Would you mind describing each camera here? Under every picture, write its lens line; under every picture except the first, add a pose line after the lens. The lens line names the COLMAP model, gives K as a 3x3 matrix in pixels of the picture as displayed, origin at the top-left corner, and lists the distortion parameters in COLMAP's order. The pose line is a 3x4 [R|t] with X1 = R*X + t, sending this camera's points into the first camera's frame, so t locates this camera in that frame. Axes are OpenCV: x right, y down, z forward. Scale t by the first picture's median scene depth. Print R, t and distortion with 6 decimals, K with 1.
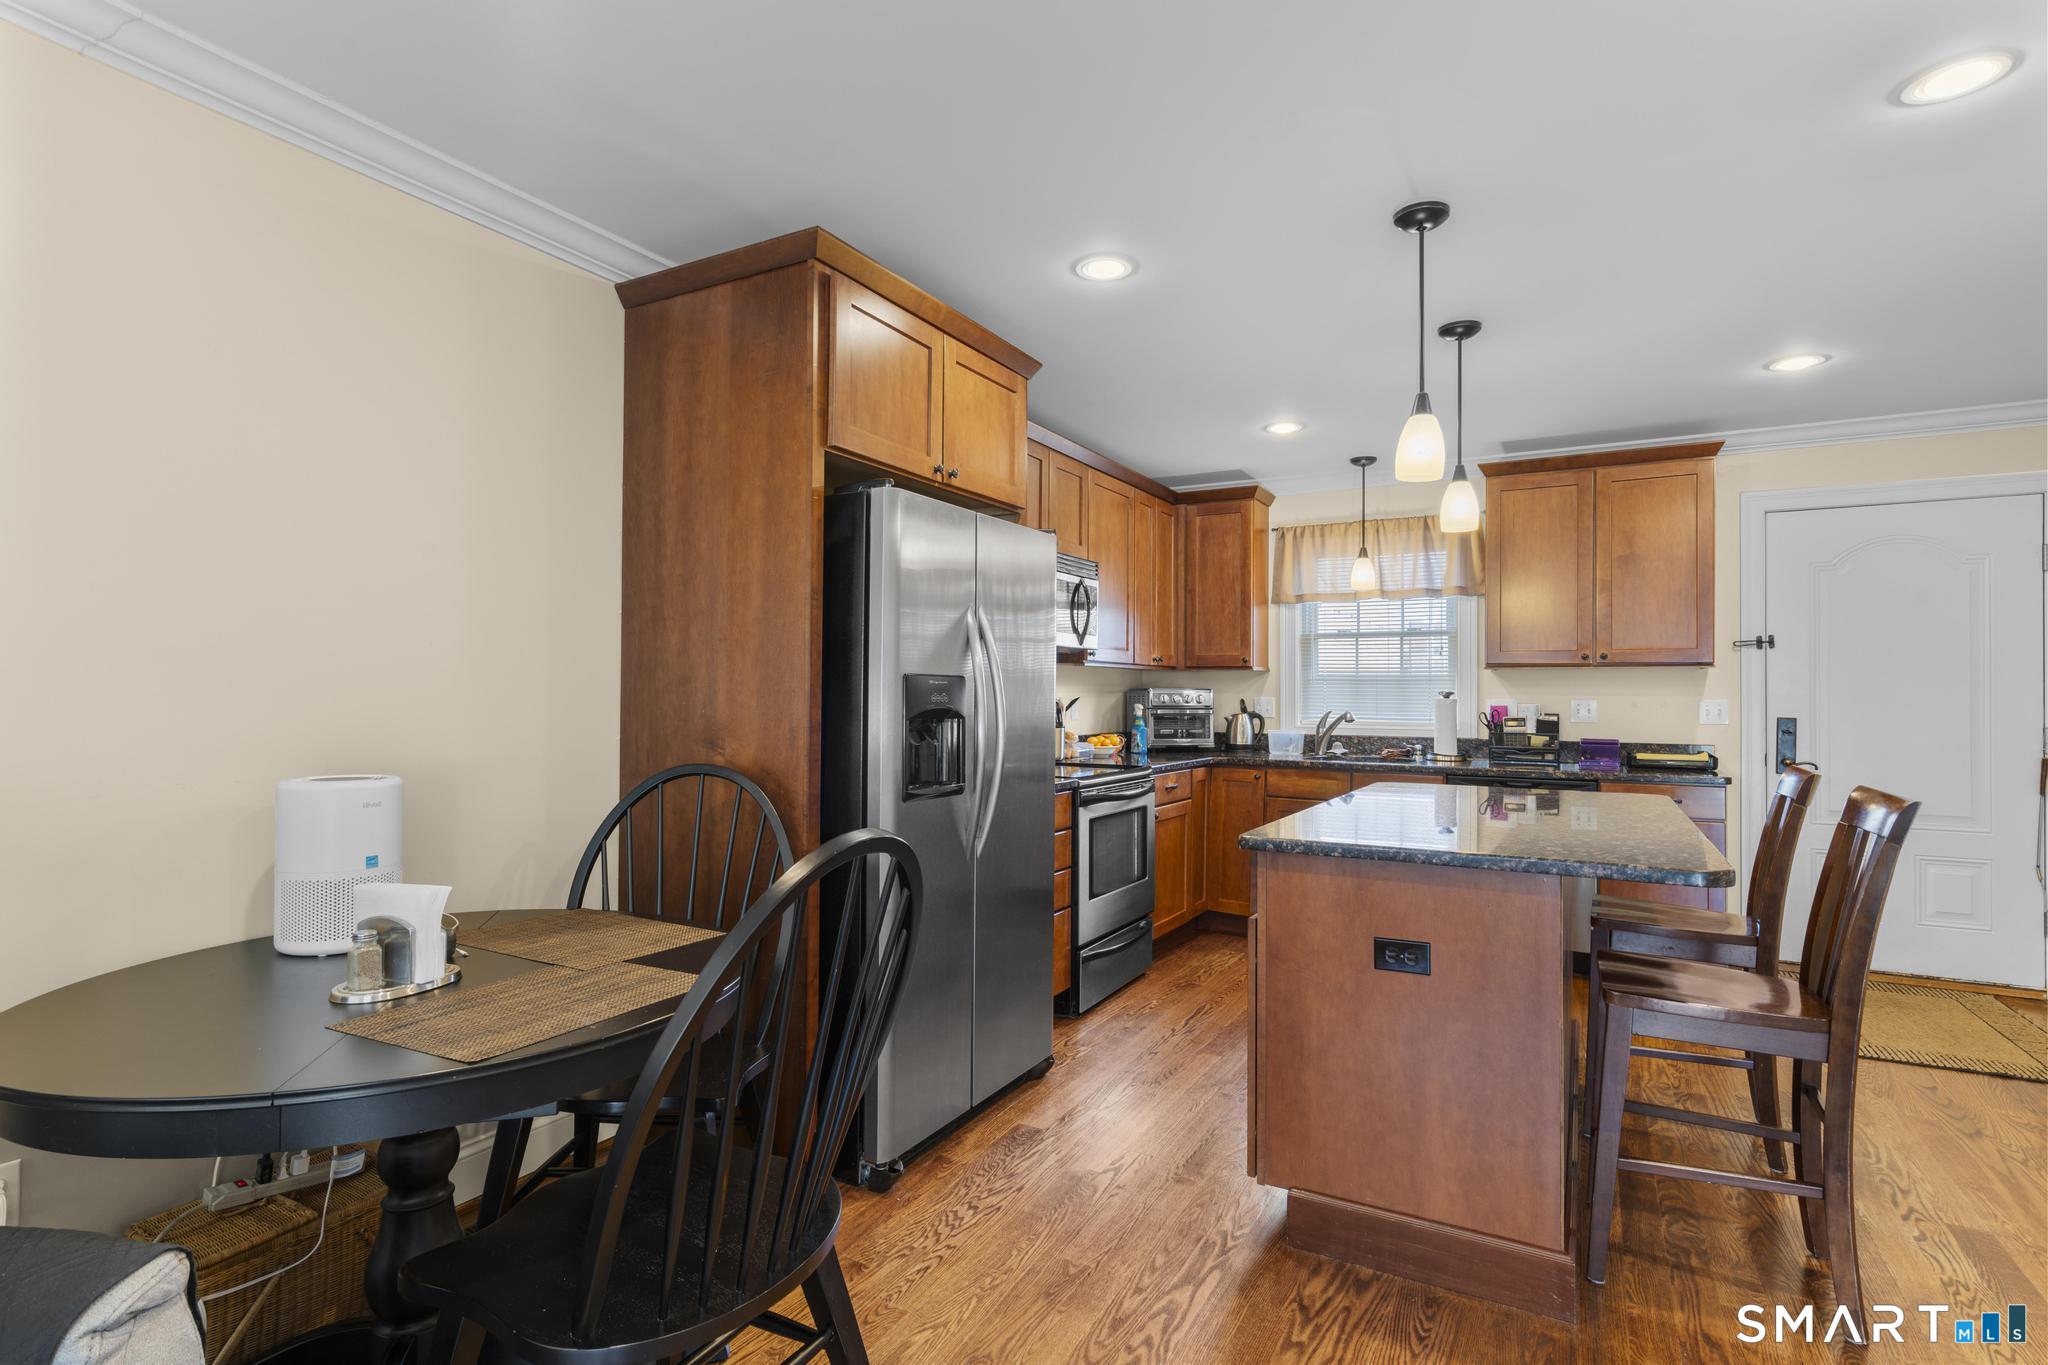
lens RADIAL K [[1010.3, 0, 1027.8], [0, 1010.3, 686.4], [0, 0, 1]] dist [0.003427, 0.002953]
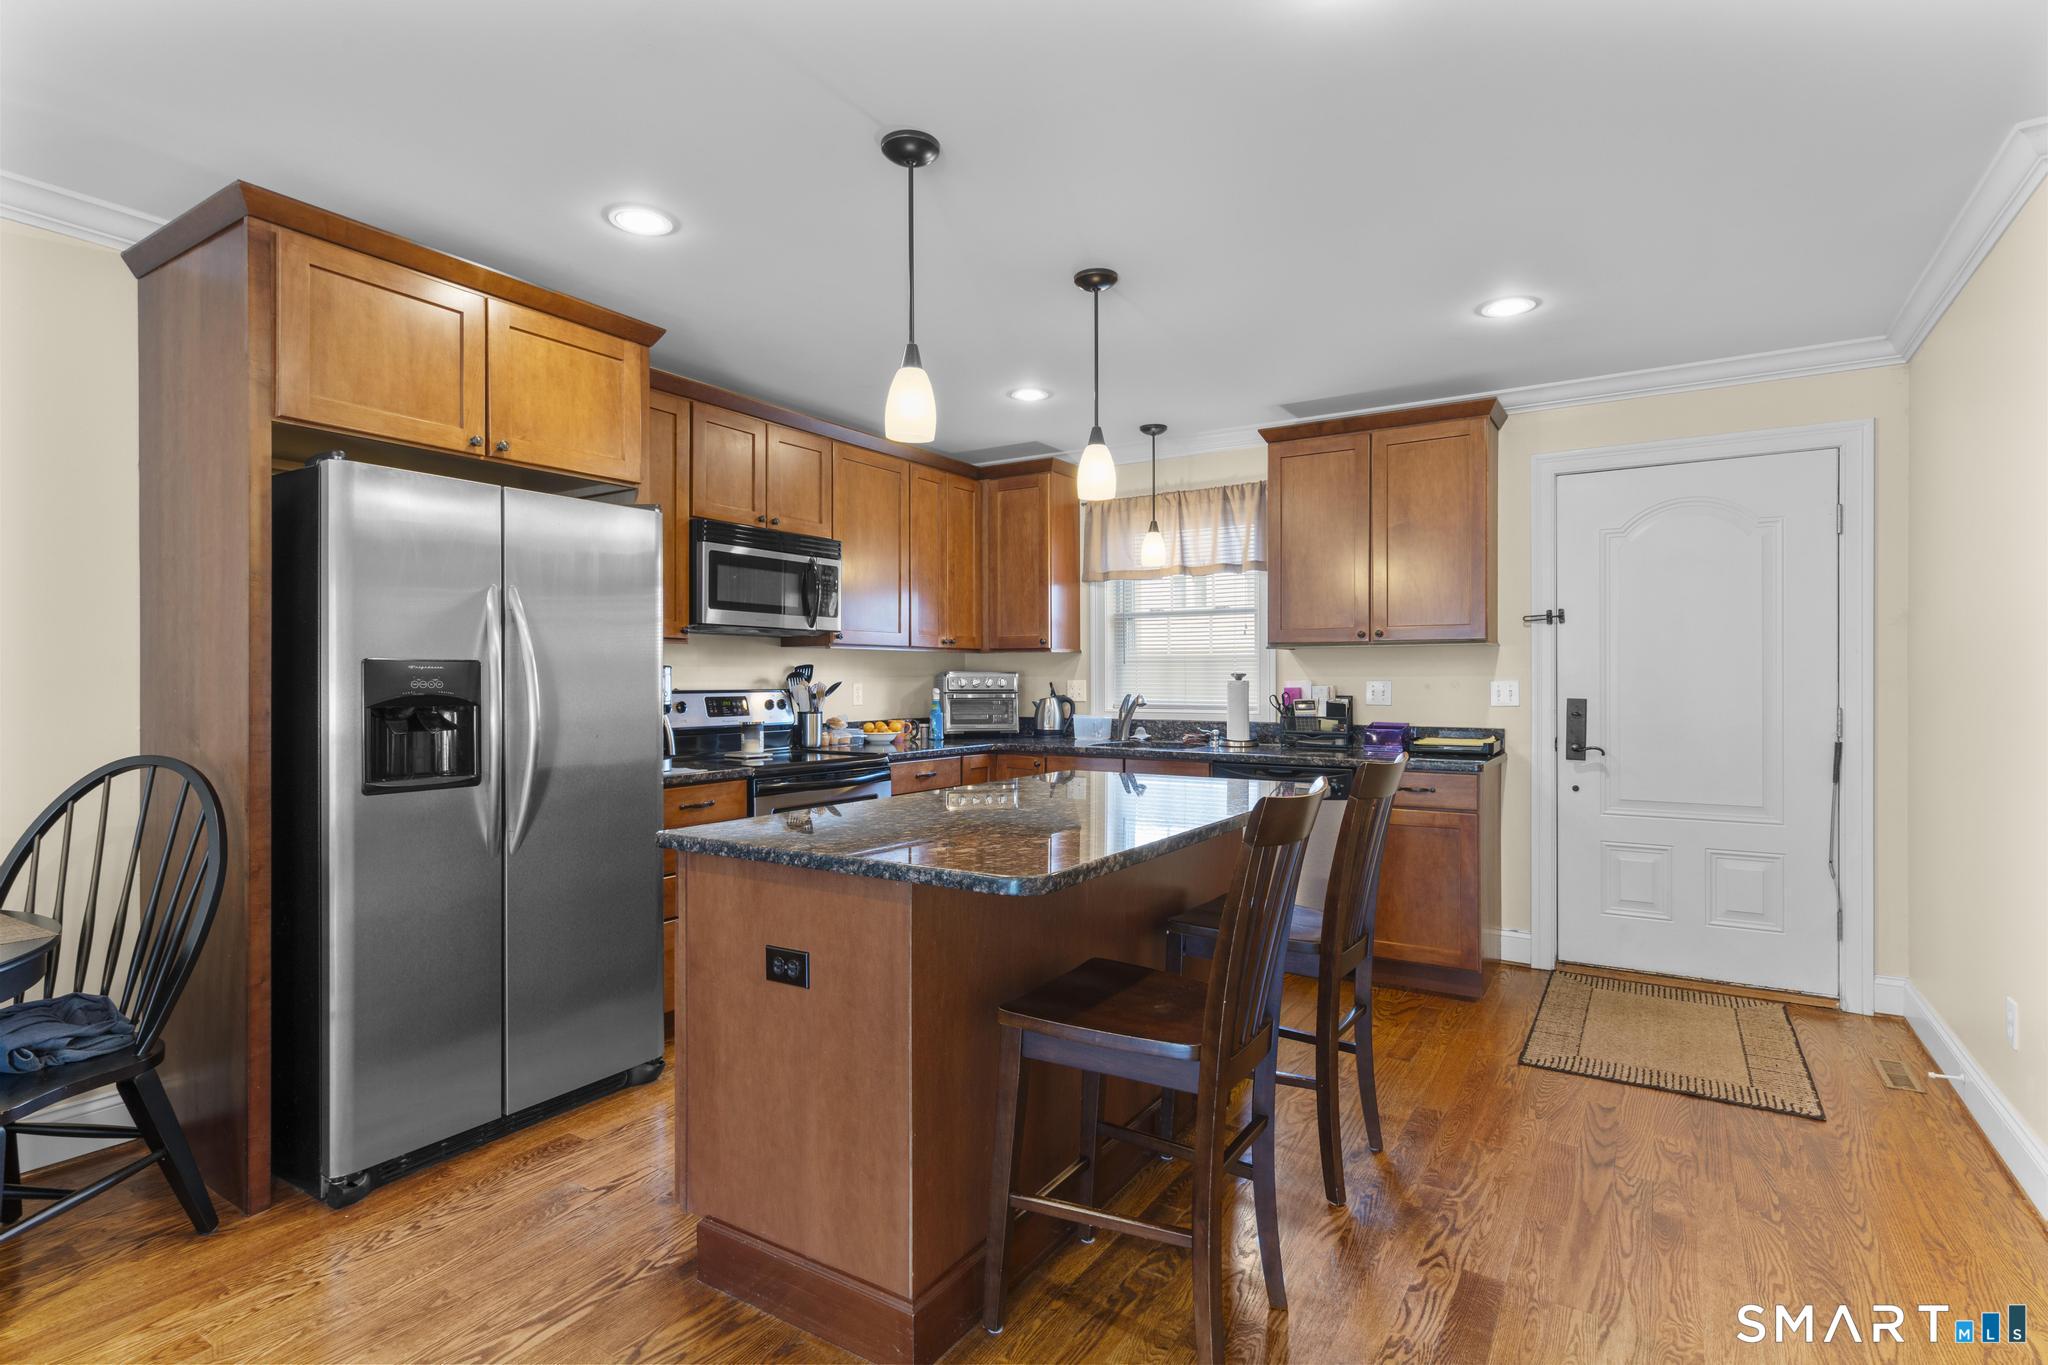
lens RADIAL K [[1010.3, 0, 1024.2], [0, 1010.3, 685.4], [0, 0, 1]] dist [0.003427, 0.002953]
pose [[0.998179, -0.006711, -0.059944, 0.304236], [0.007578, 0.999870, 0.014260, 0.001855], [0.059840, -0.014688, 0.998100, 0.054813]]
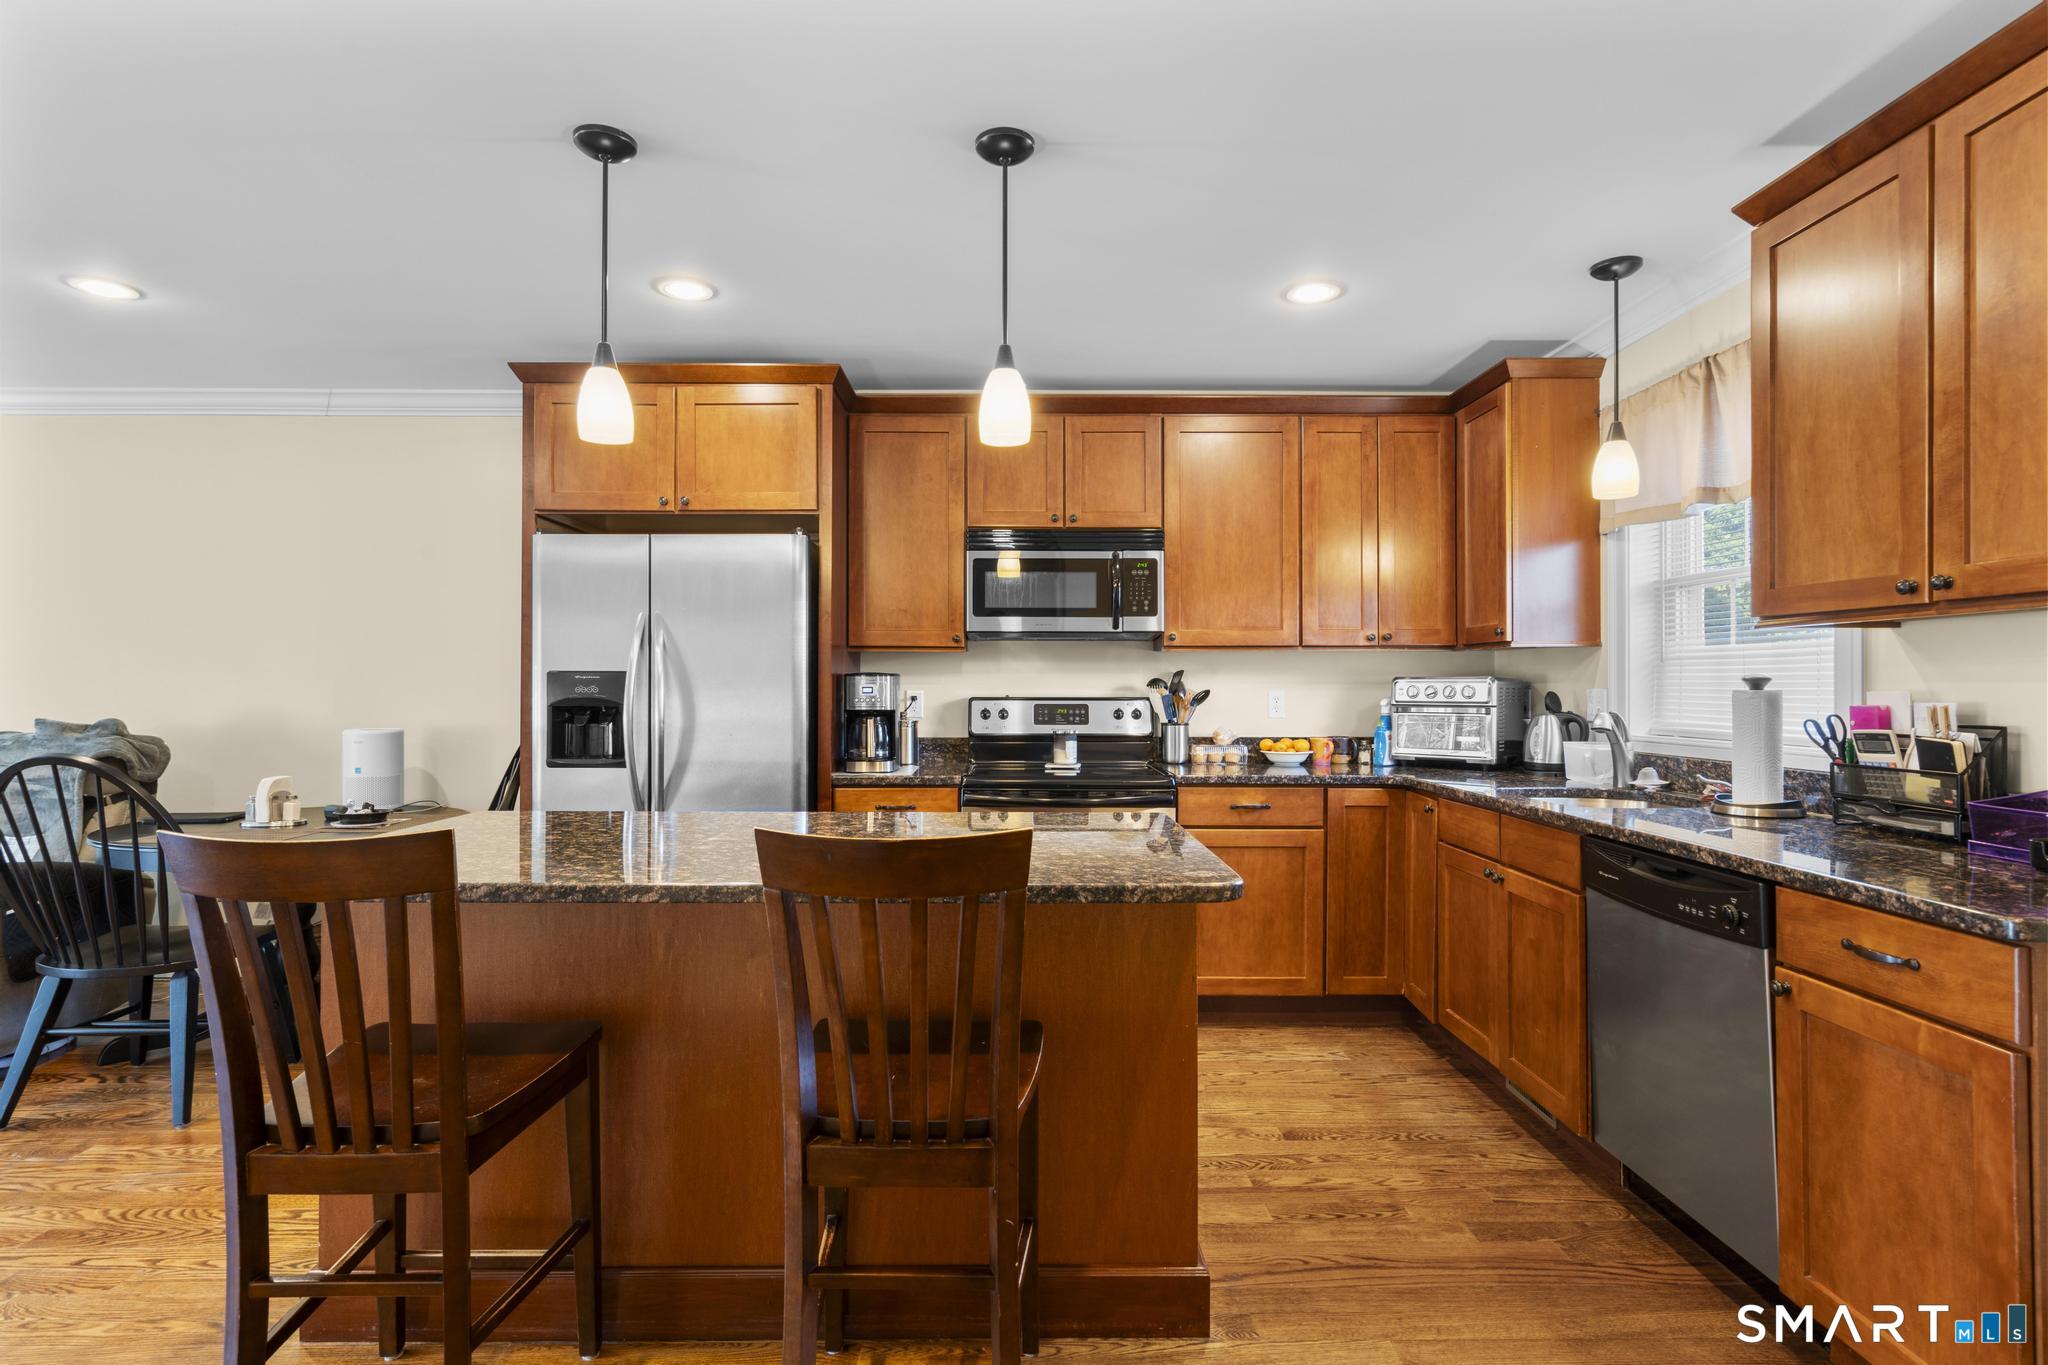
lens RADIAL K [[1010.3, 0, 1028.6], [0, 1010.3, 679.5], [0, 0, 1]] dist [0.003427, 0.002953]
pose [[0.494497, -0.012395, -0.869091, 0.750721], [0.009399, 0.999916, -0.008913, 0.008845], [0.869129, -0.003761, 0.494572, 0.496640]]
